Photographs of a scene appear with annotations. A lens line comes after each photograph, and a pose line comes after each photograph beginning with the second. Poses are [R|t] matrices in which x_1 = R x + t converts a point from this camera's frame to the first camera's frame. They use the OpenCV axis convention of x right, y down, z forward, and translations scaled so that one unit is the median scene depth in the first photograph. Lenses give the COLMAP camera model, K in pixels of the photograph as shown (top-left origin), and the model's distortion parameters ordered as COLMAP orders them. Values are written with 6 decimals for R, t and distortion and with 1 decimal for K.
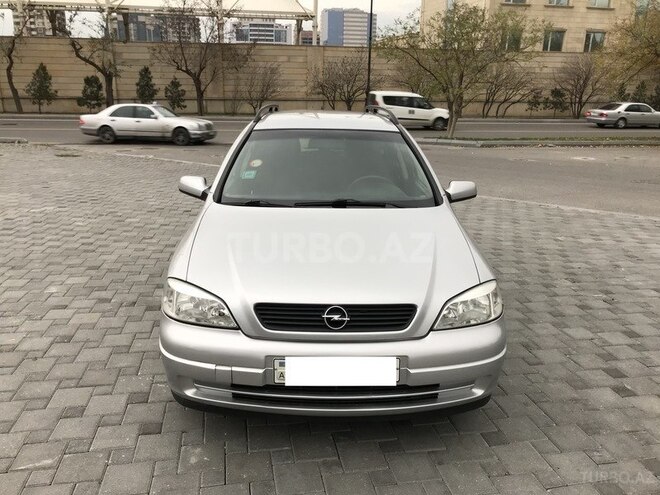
lens RADIAL K [[538.6, 0, 323.8], [0, 538.6, 245.9], [0, 0, 1]] dist [0.015269, -0.001726]
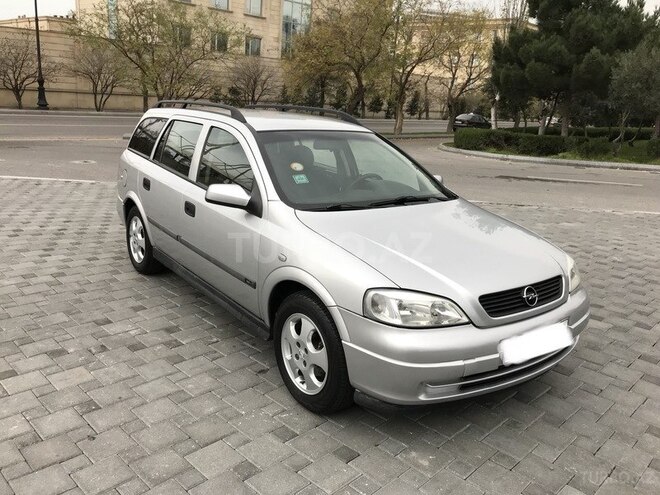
lens RADIAL K [[536.4, 0, 324.4], [0, 536.4, 248.4], [0, 0, 1]] dist [0.015104, -0.003565]
pose [[0.819987, -0.125116, 0.558540, -0.438270], [0.116477, 0.991873, 0.051188, -0.036150], [-0.560405, 0.023084, 0.827897, 0.126523]]
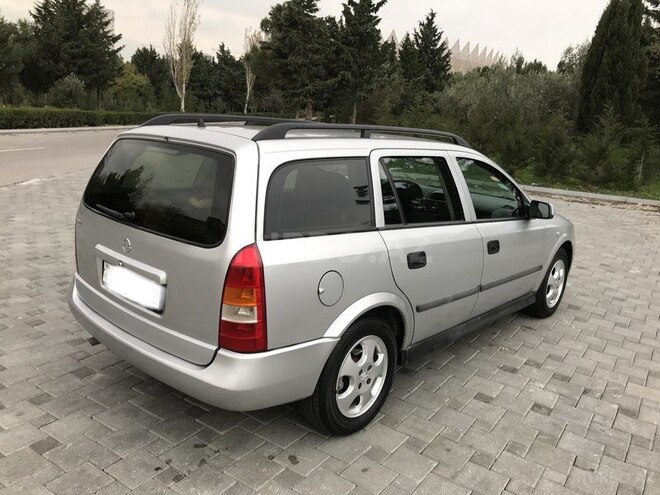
lens RADIAL K [[536.4, 0, 324.4], [0, 536.4, 248.4], [0, 0, 1]] dist [0.015104, -0.003565]
pose [[-0.719327, -0.219149, 0.659198, -0.471432], [0.106006, 0.903193, 0.415939, -0.385878], [-0.686535, 0.369075, -0.626460, 1.436645]]
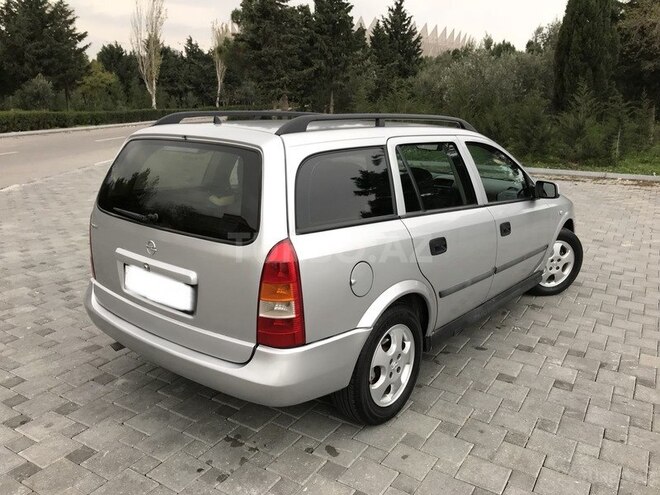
lens RADIAL K [[538.6, 0, 323.8], [0, 538.6, 245.9], [0, 0, 1]] dist [0.015269, -0.001726]
pose [[-0.755212, -0.186099, 0.628508, -0.438754], [0.139988, 0.890937, 0.432013, -0.392872], [-0.640358, 0.414245, -0.646794, 1.466845]]
